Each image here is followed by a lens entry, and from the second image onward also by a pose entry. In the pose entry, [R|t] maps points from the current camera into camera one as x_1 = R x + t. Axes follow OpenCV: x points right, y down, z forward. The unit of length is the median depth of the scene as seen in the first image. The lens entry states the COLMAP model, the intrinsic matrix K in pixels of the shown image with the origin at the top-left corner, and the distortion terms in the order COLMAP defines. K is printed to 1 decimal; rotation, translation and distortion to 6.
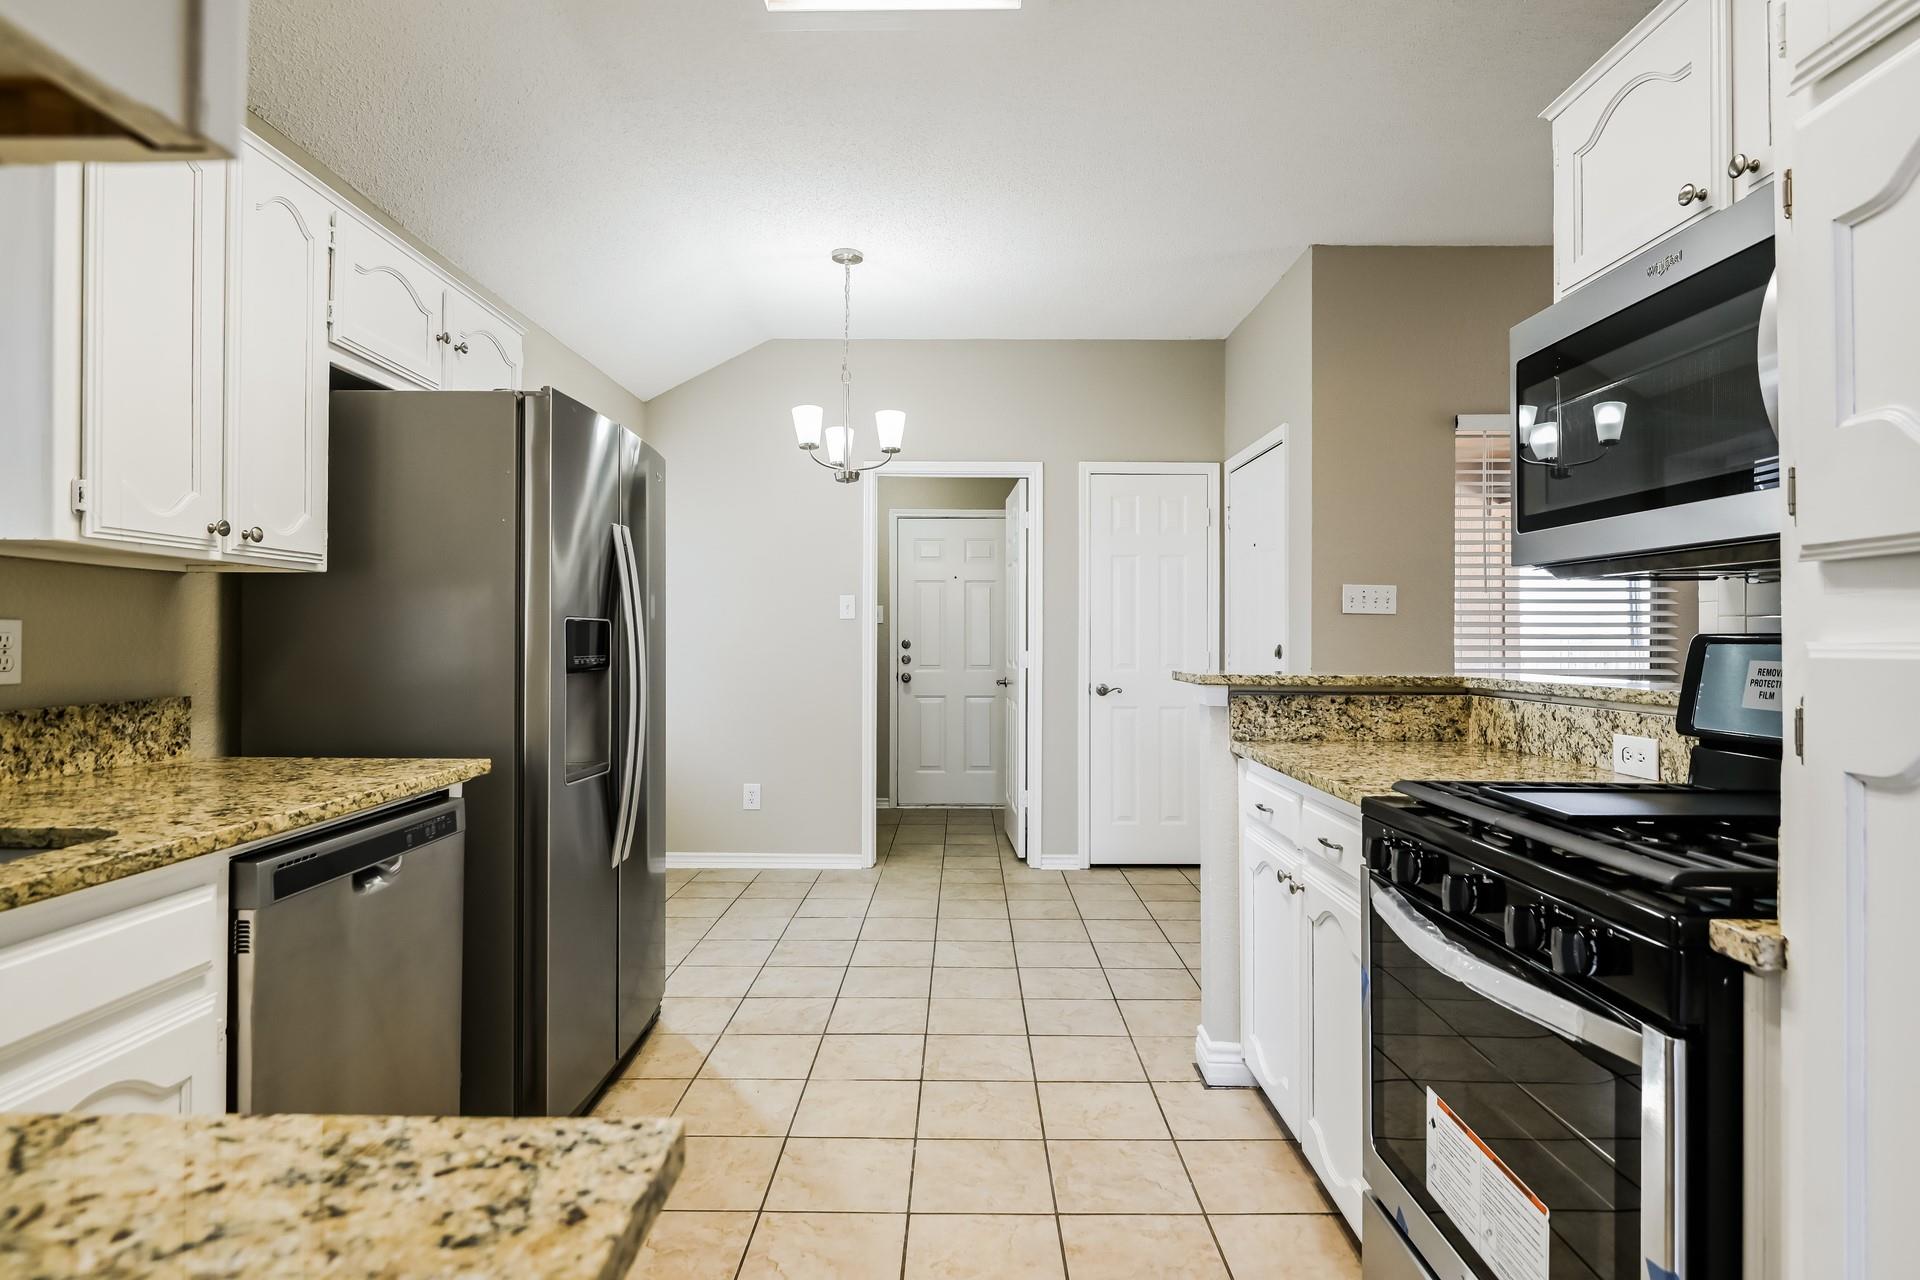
lens RADIAL K [[993.1, 0, 960.0], [0, 993.1, 640.0], [0, 0, 1]] dist [-0.000235, -0.000003]
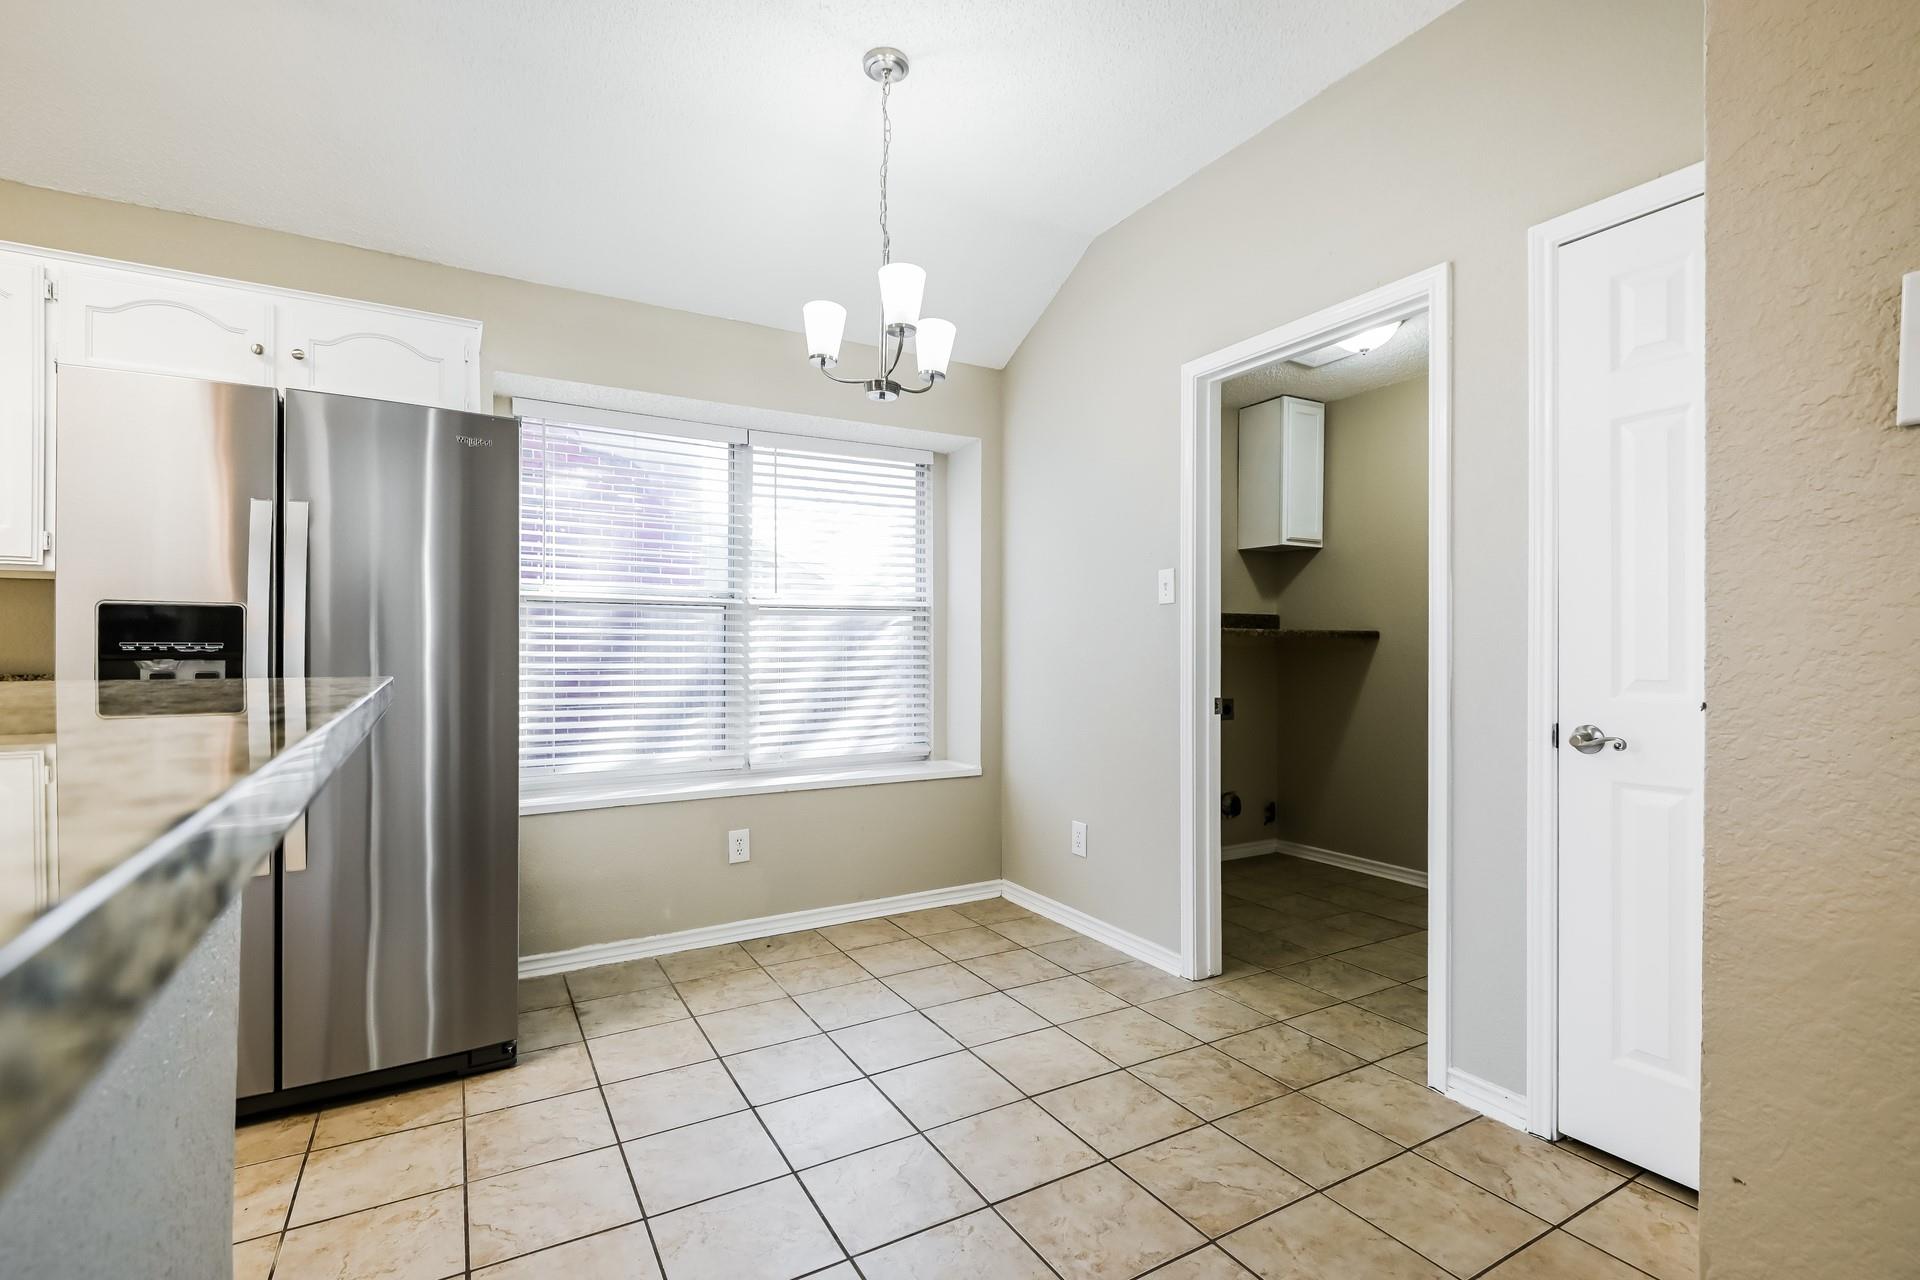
lens RADIAL K [[877.2, 0, 958.8], [0, 877.2, 655.6], [0, 0, 1]] dist [0.001736, 0.000053]
pose [[0.502375, 0.001041, -0.864649, 0.335097], [0.002178, 0.999995, 0.002470, 0.012799], [0.864647, -0.003124, 0.502370, 0.575267]]
